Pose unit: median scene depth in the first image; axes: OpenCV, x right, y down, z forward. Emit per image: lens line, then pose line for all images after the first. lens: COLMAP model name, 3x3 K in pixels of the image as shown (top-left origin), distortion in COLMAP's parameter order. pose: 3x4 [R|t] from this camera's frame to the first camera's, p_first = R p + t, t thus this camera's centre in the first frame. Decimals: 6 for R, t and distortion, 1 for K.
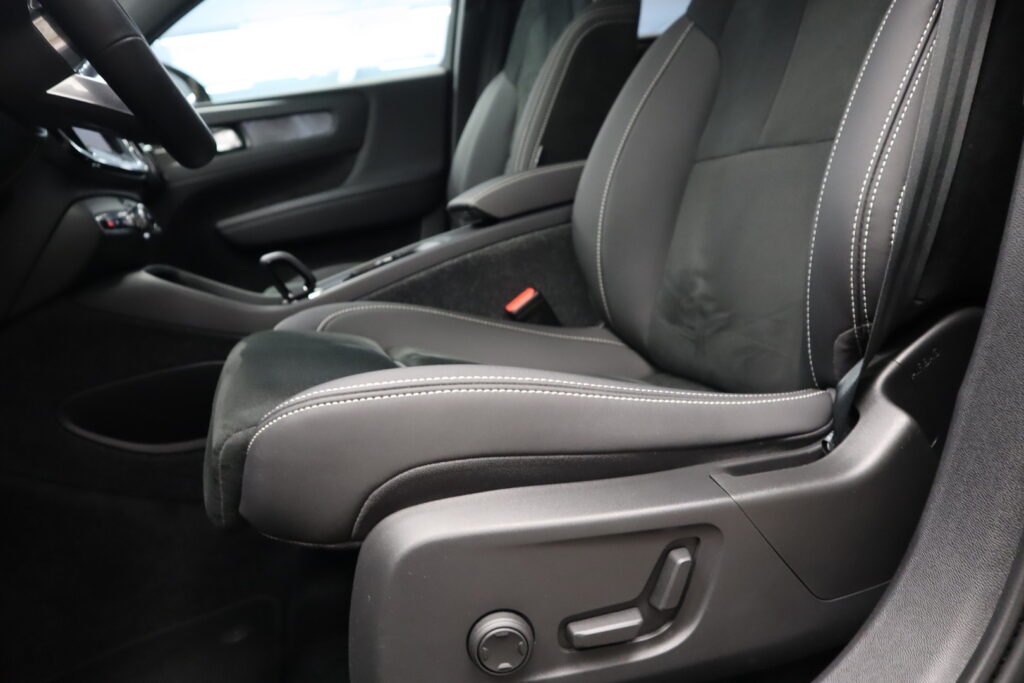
lens RADIAL K [[708.8, 0, 512.0], [0, 708.8, 341.5], [0, 0, 1]] dist [-0.128988, 0.083332]
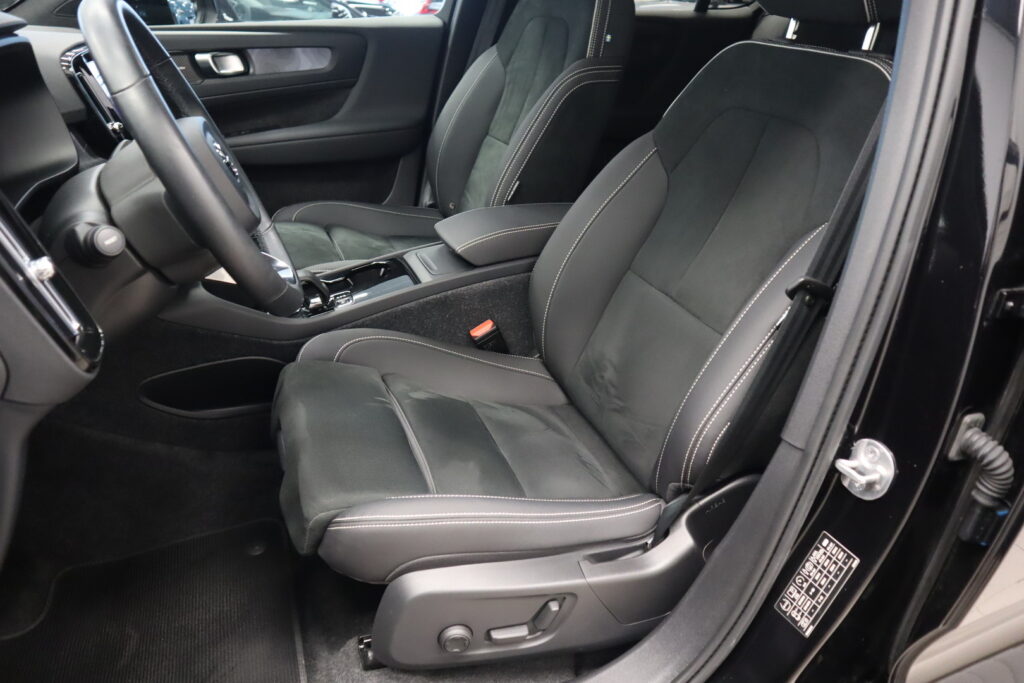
lens RADIAL K [[708.8, 0, 512.0], [0, 708.8, 341.5], [0, 0, 1]] dist [-0.128988, 0.083332]
pose [[0.978926, 0.152758, 0.135533, -0.131469], [-0.183122, 0.950378, 0.251491, -0.457132], [-0.090390, -0.271010, 0.958323, -0.343335]]
